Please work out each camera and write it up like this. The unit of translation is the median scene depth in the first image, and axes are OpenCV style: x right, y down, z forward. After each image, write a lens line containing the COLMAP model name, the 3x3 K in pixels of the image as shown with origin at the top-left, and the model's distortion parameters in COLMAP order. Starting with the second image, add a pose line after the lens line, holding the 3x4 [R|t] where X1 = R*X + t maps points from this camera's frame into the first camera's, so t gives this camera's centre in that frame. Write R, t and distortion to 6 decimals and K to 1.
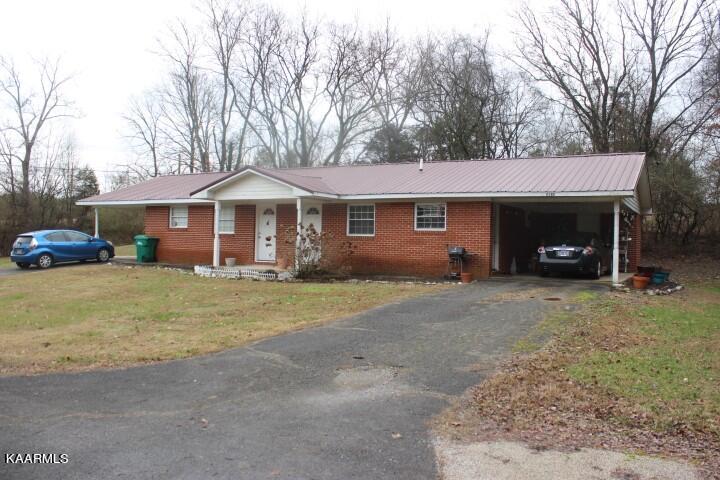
lens RADIAL K [[609.9, 0, 360.0], [0, 609.9, 240.0], [0, 0, 1]] dist [-0.147604, 0.152518]
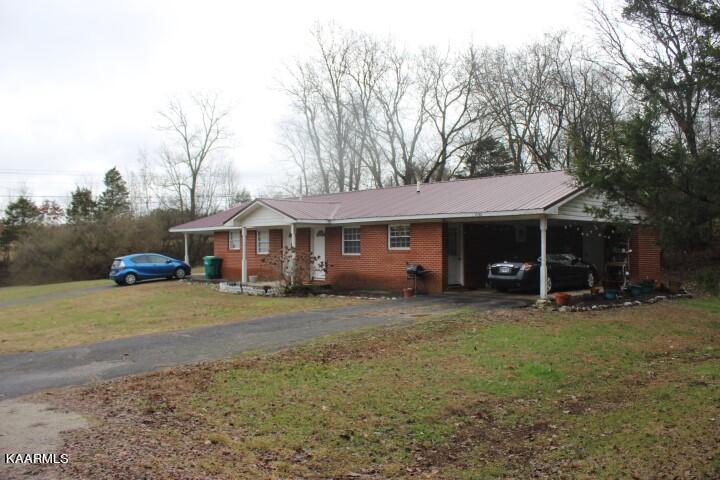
lens RADIAL K [[609.9, 0, 360.0], [0, 609.9, 240.0], [0, 0, 1]] dist [-0.147604, 0.152518]
pose [[0.947690, -0.029531, -0.317823, 0.342649], [0.025586, 0.999535, -0.016581, -0.014192], [0.318165, 0.007581, 0.948005, -0.054108]]
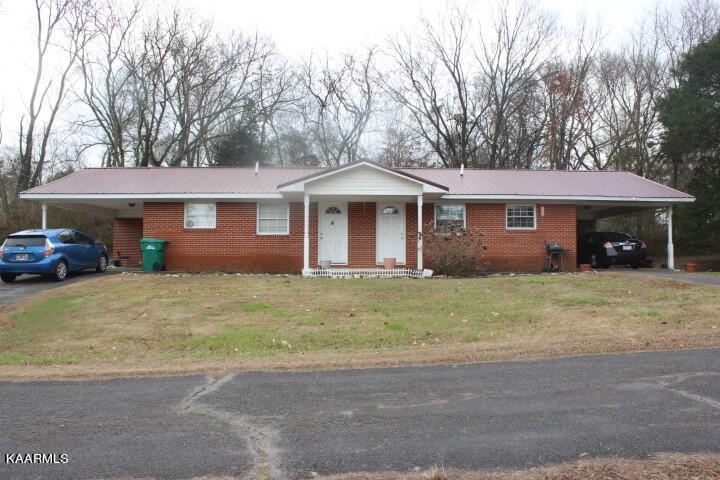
lens RADIAL K [[609.9, 0, 360.0], [0, 609.9, 240.0], [0, 0, 1]] dist [-0.147604, 0.152518]
pose [[0.847306, -0.000458, 0.531105, -0.614800], [0.016898, 0.999517, -0.026096, 0.023452], [-0.530836, 0.031086, 0.846904, 0.198135]]
